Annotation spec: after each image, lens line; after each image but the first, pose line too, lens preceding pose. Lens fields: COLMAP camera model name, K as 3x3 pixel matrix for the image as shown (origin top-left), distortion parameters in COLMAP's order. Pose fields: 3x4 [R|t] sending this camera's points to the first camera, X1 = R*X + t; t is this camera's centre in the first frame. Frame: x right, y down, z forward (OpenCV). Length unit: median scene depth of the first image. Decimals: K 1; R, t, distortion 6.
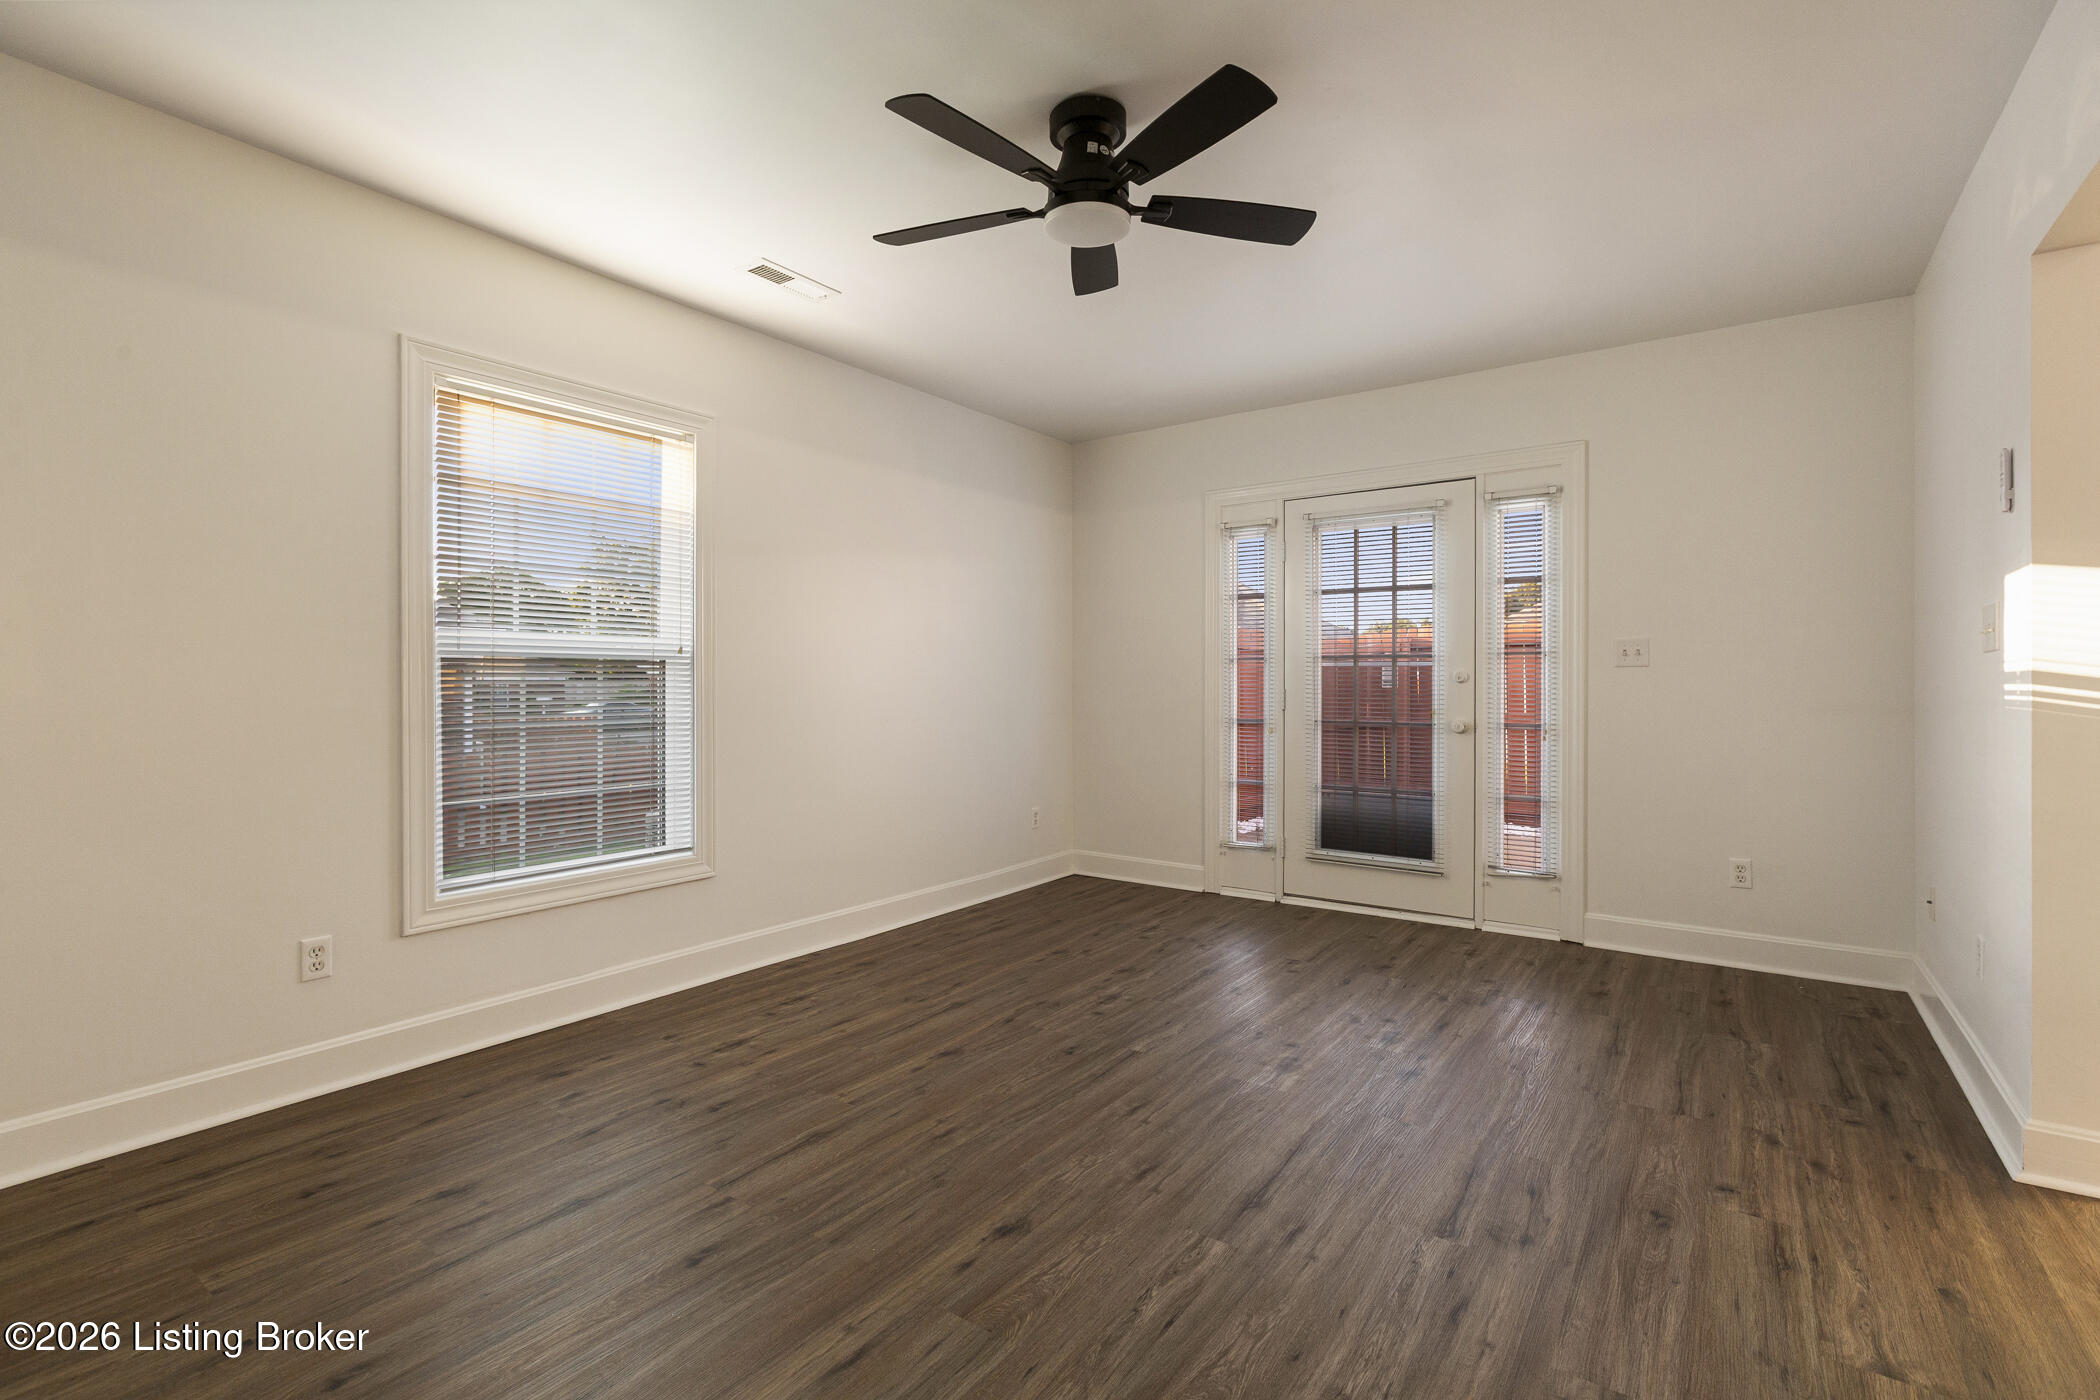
lens RADIAL K [[933.0, 0, 1049.5], [0, 933.0, 686.3], [0, 0, 1]] dist [-0.001998, 0.000231]
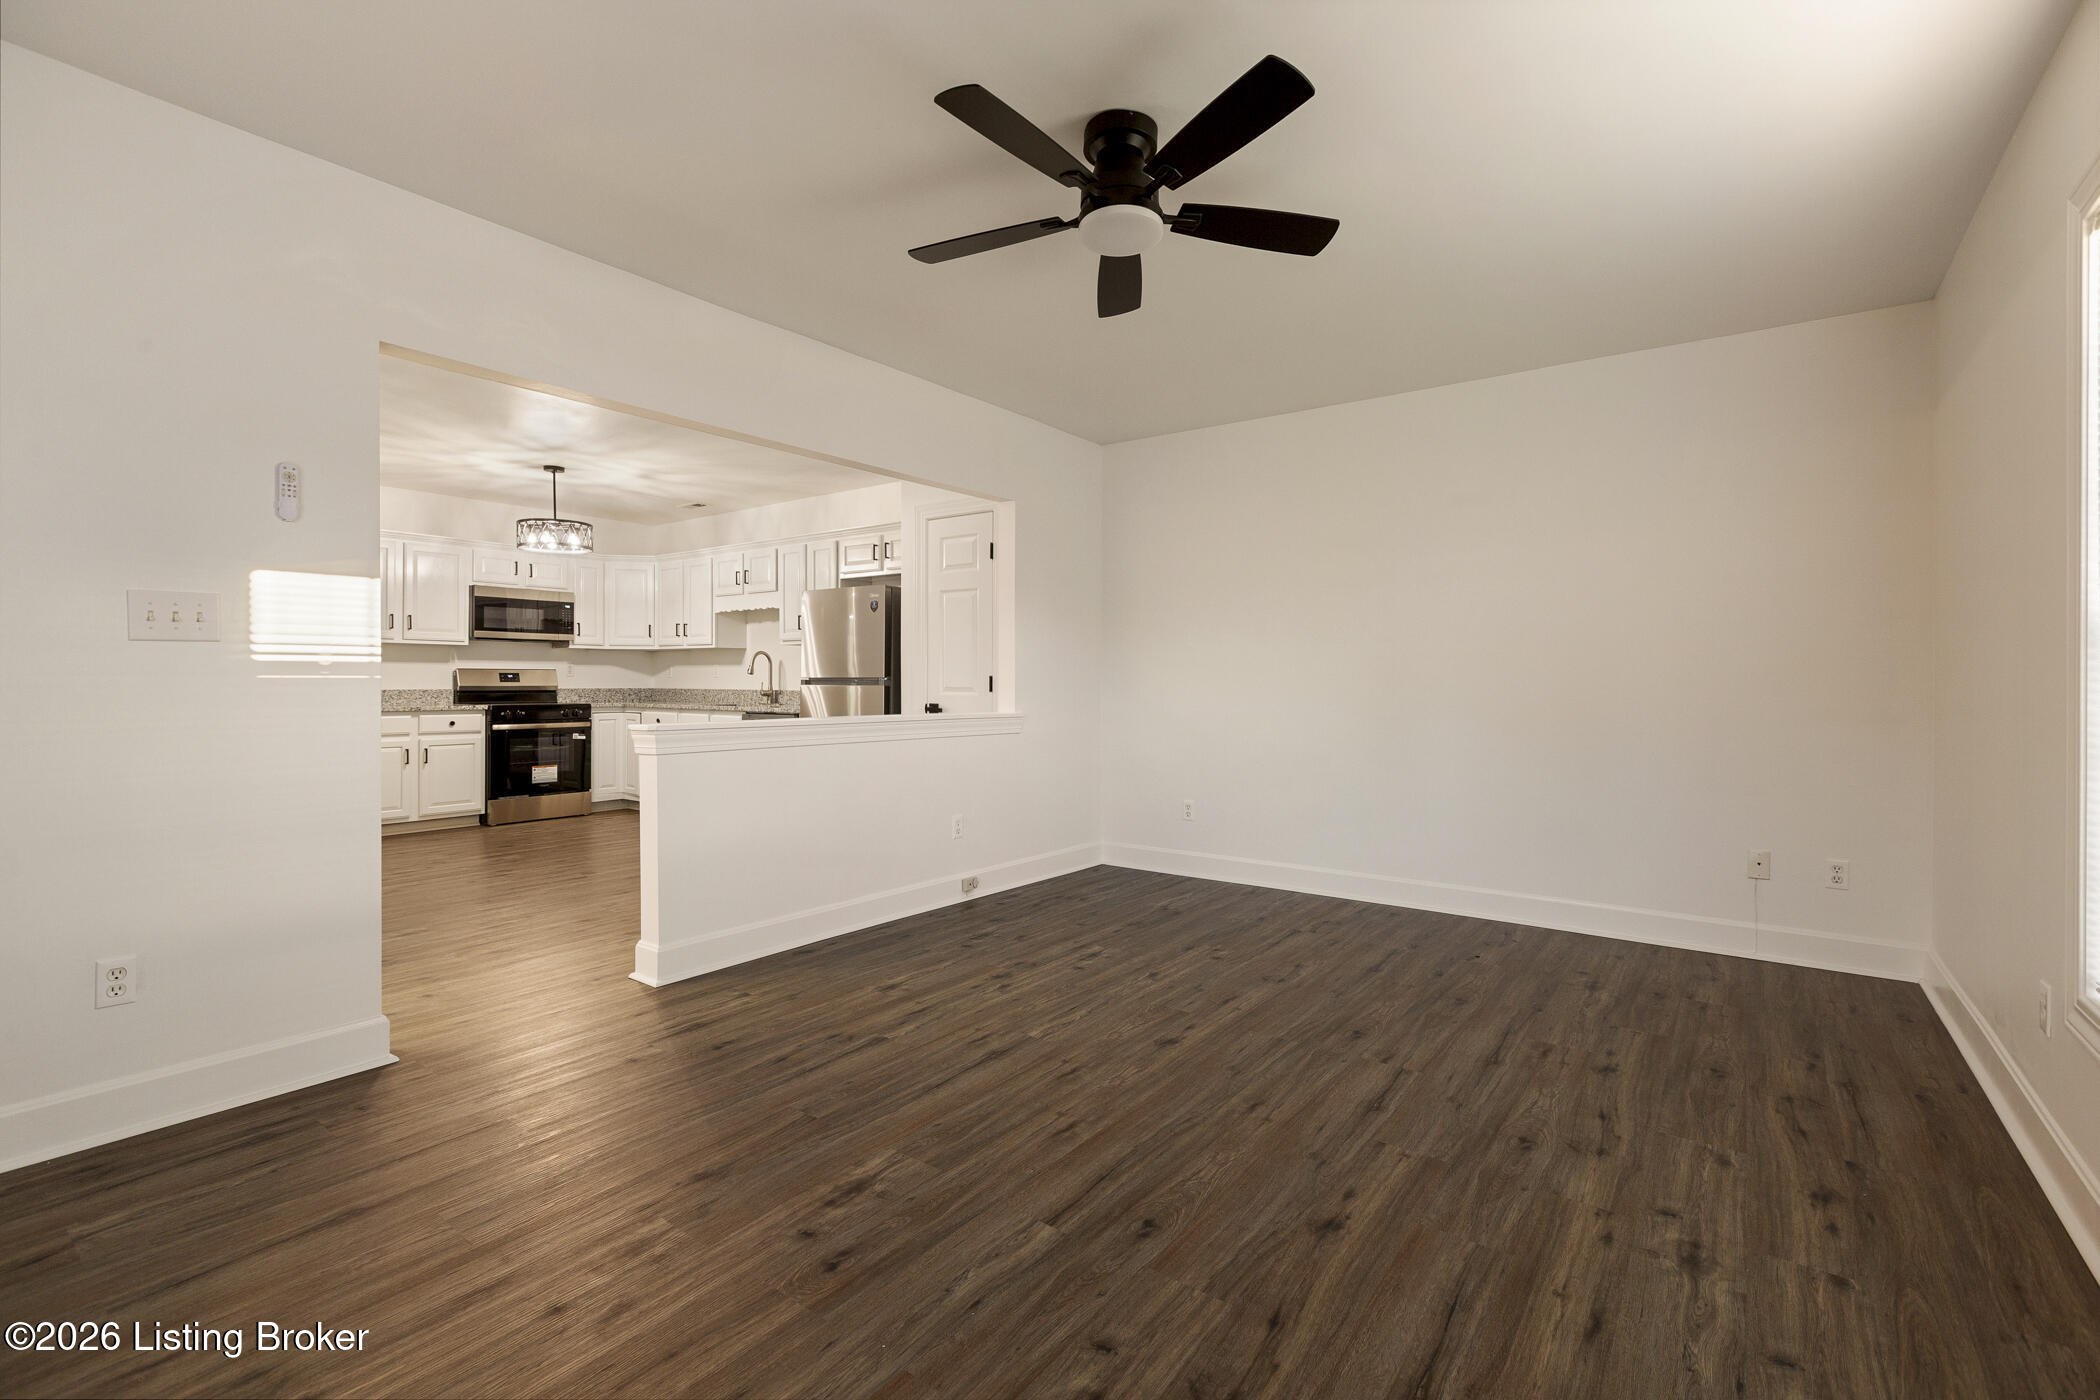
lens RADIAL K [[926.7, 0, 1044.9], [0, 926.7, 687.4], [0, 0, 1]] dist [-0.002057, -0.000354]
pose [[-0.999694, -0.002585, 0.024592, 0.092864], [-0.002373, 0.999960, 0.008636, -0.000270], [-0.024613, 0.008575, -0.999660, 1.912428]]
